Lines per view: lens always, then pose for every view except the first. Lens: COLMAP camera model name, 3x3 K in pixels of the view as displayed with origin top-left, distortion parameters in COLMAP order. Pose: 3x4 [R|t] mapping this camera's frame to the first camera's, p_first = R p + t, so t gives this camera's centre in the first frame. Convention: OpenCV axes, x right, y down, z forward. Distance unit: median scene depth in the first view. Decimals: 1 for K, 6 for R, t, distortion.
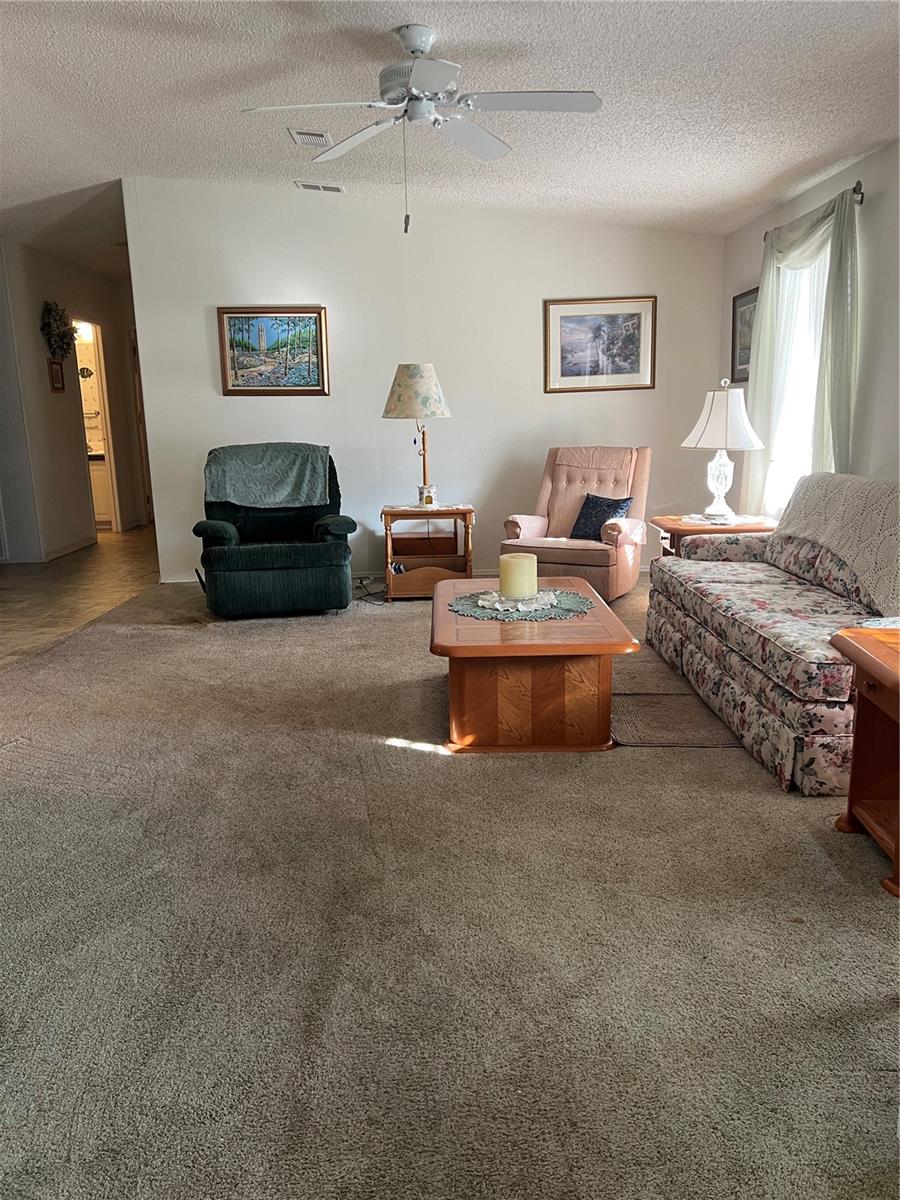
lens RADIAL K [[926.6, 0, 488.1], [0, 926.6, 609.8], [0, 0, 1]] dist [0.068772, -0.021181]
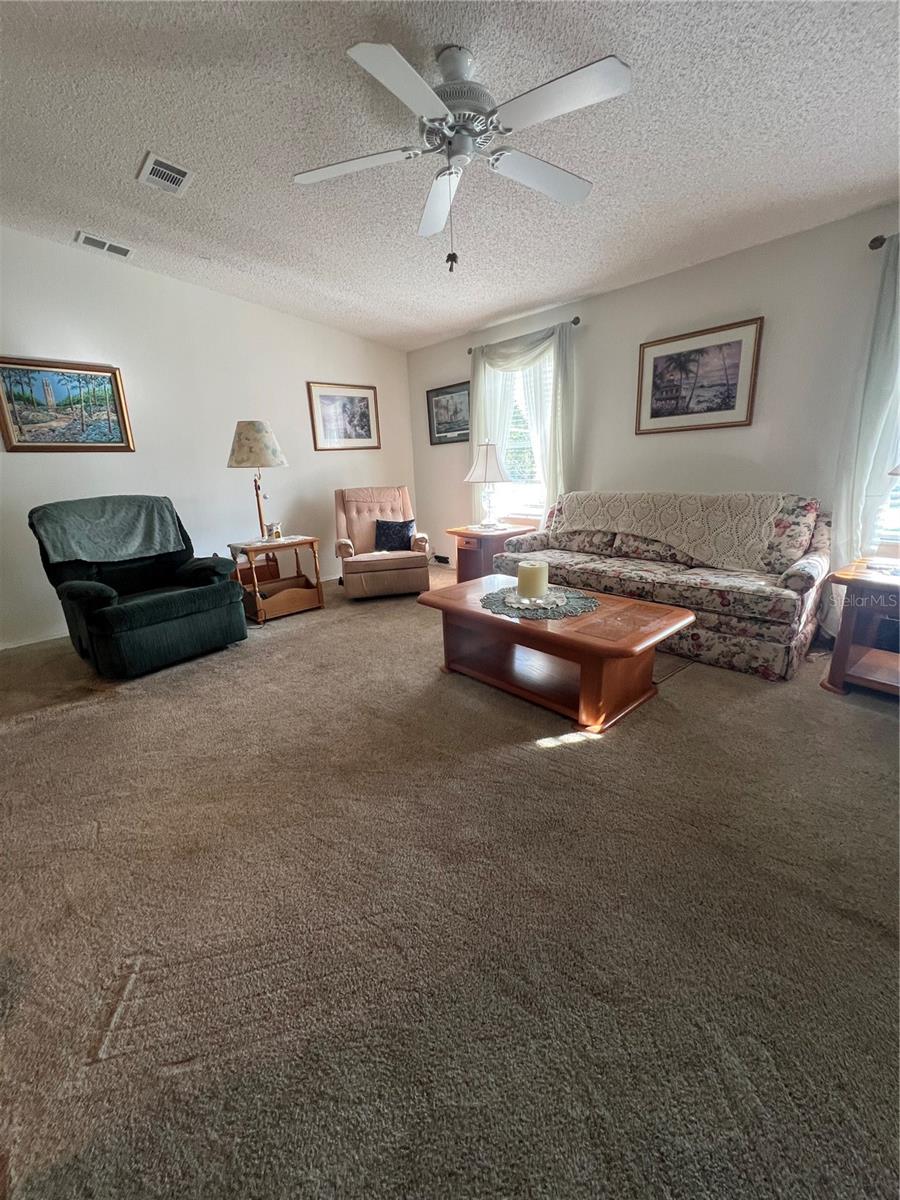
lens RADIAL K [[476.9, 0, 457.9], [0, 476.9, 597.2], [0, 0, 1]] dist [-0.001812, 0.001054]
pose [[0.749590, -0.188468, 0.634504, -0.296200], [0.164960, 0.981551, 0.096671, -0.059307], [-0.641018, 0.032204, 0.766850, 0.364655]]
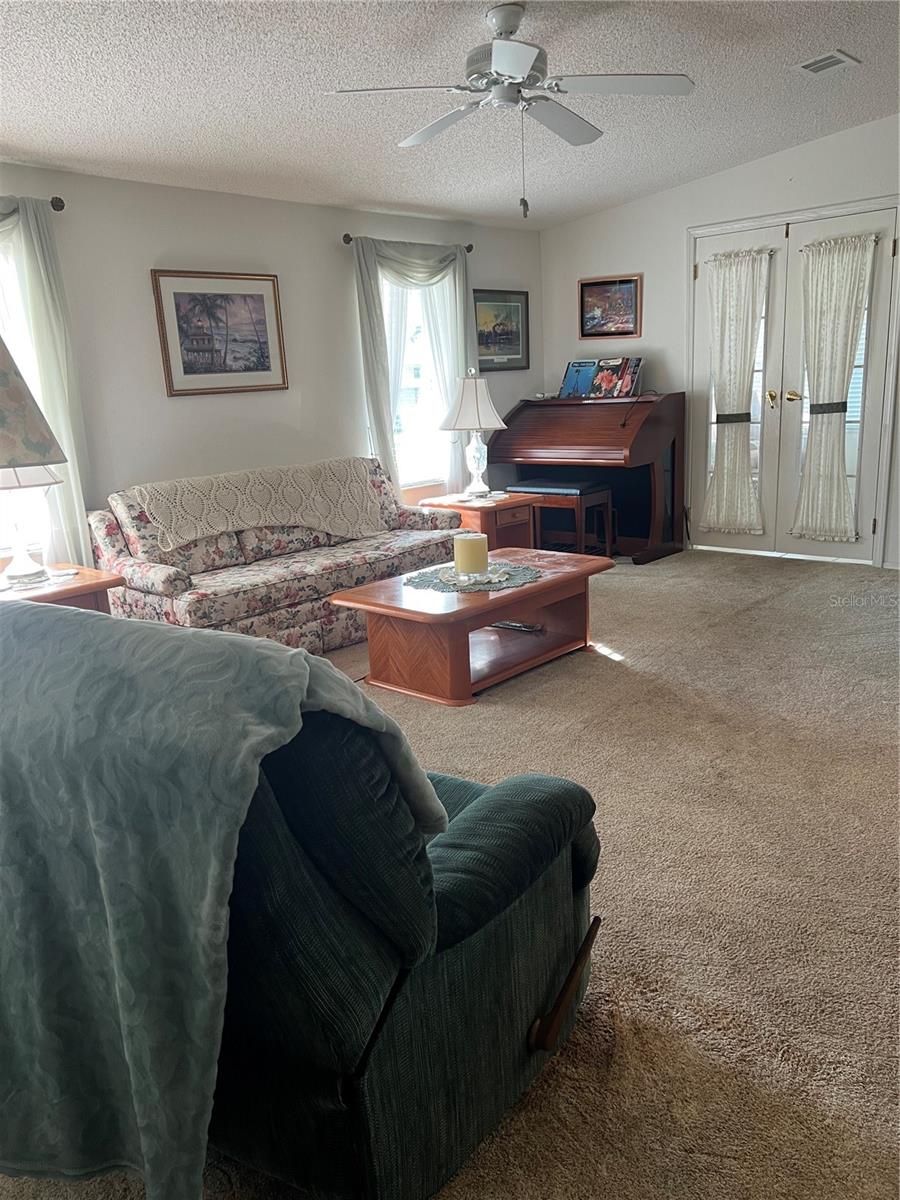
lens RADIAL K [[926.6, 0, 457.4], [0, 926.6, 603.0], [0, 0, 1]] dist [0.068772, -0.021181]
pose [[-0.718917, -0.128624, 0.683092, -0.478385], [0.197516, 0.904418, 0.378173, -0.271880], [-0.666443, 0.406797, -0.624796, 1.129406]]
